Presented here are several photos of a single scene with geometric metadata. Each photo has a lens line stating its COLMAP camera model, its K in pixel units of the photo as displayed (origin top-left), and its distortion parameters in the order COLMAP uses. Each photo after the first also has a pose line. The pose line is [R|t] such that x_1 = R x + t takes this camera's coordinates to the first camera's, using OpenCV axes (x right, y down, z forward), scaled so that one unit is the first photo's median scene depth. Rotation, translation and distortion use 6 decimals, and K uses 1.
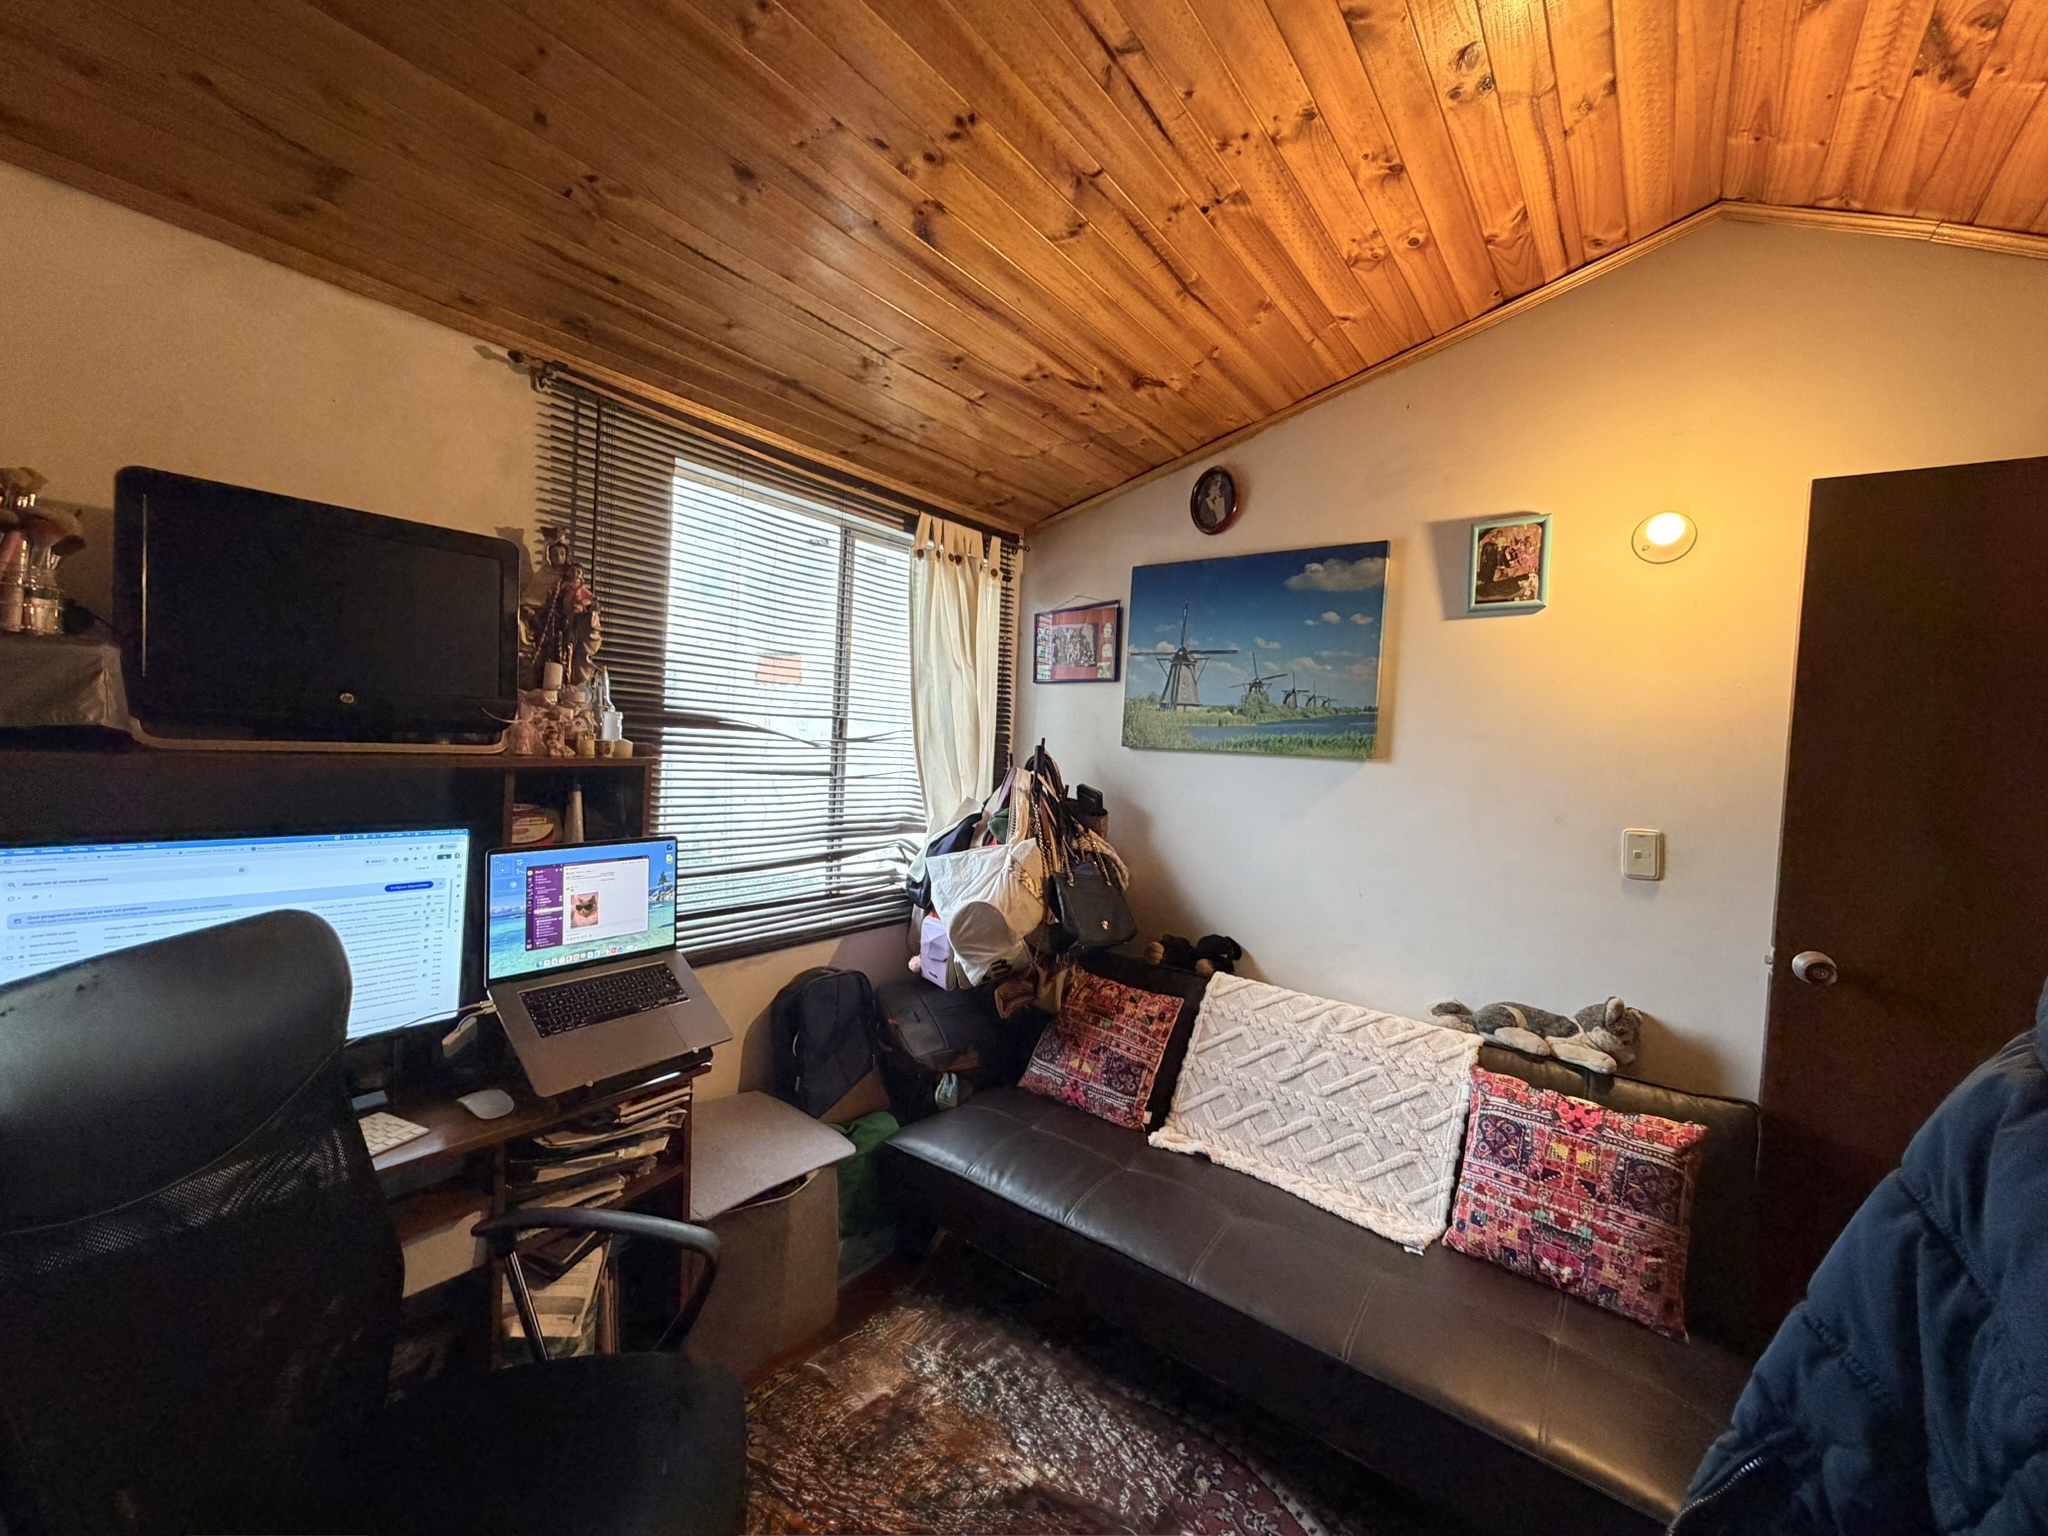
lens RADIAL K [[818.5, 0, 1023.7], [0, 818.5, 770.8], [0, 0, 1]] dist [-0.000008, 0.000166]
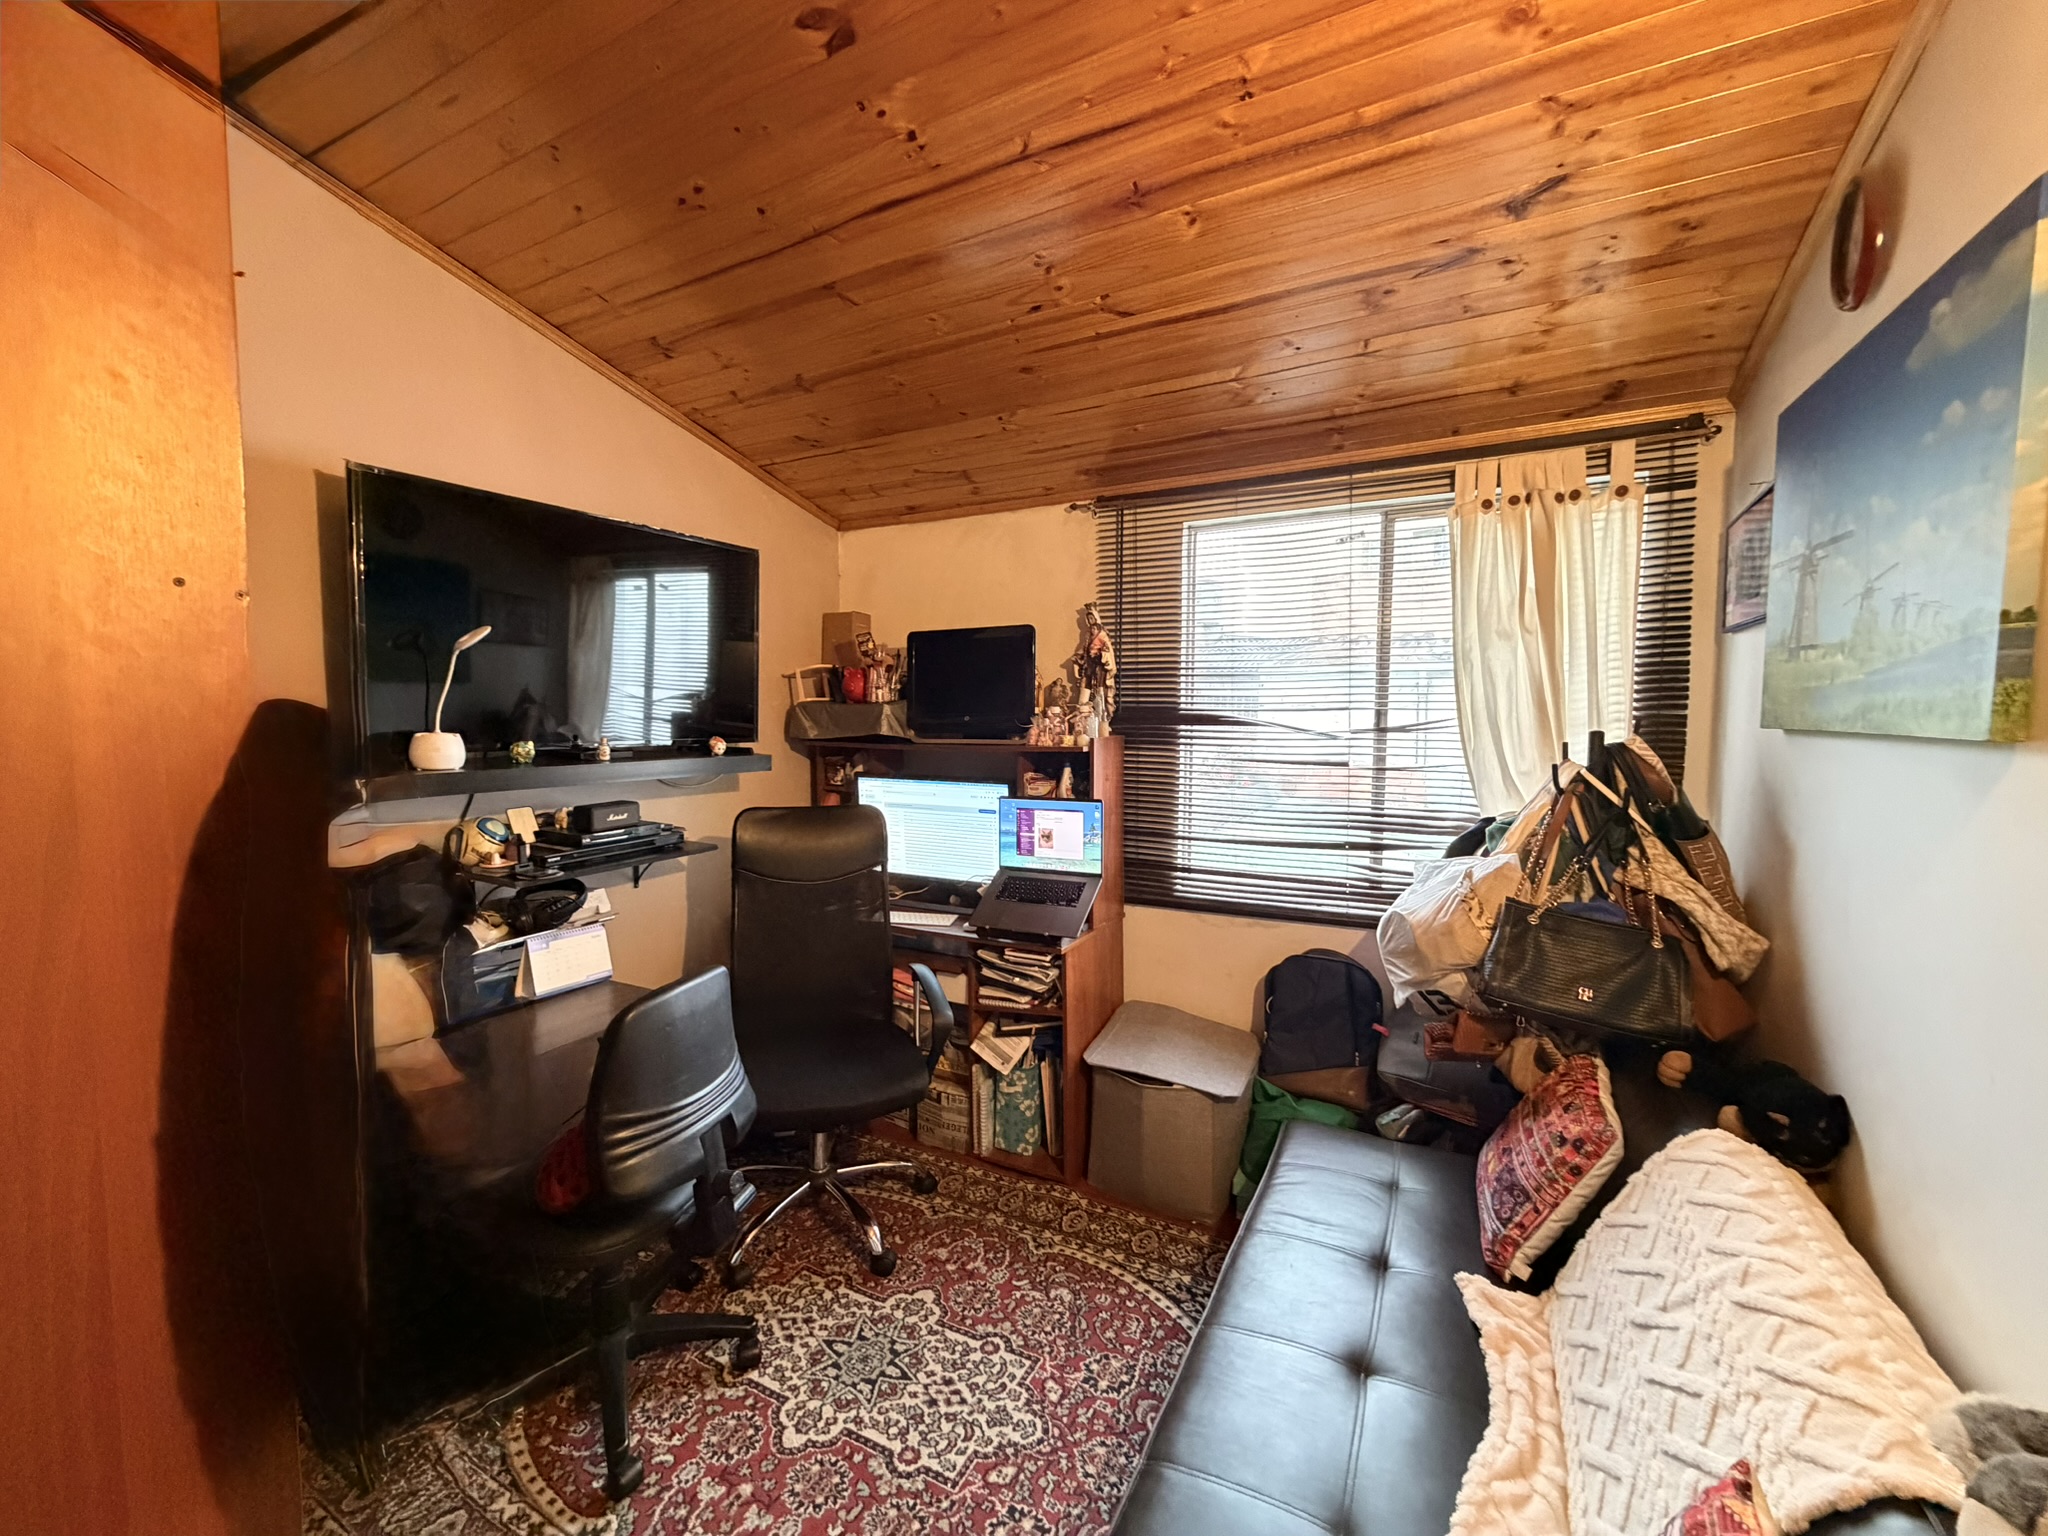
lens RADIAL K [[818.5, 0, 1022.7], [0, 818.5, 767.9], [0, 0, 1]] dist [-0.000008, 0.000166]
pose [[0.163430, 0.017809, -0.986394, 0.720197], [-0.023314, 0.999628, 0.014185, 0.003333], [0.986279, 0.020679, 0.163784, 0.448417]]
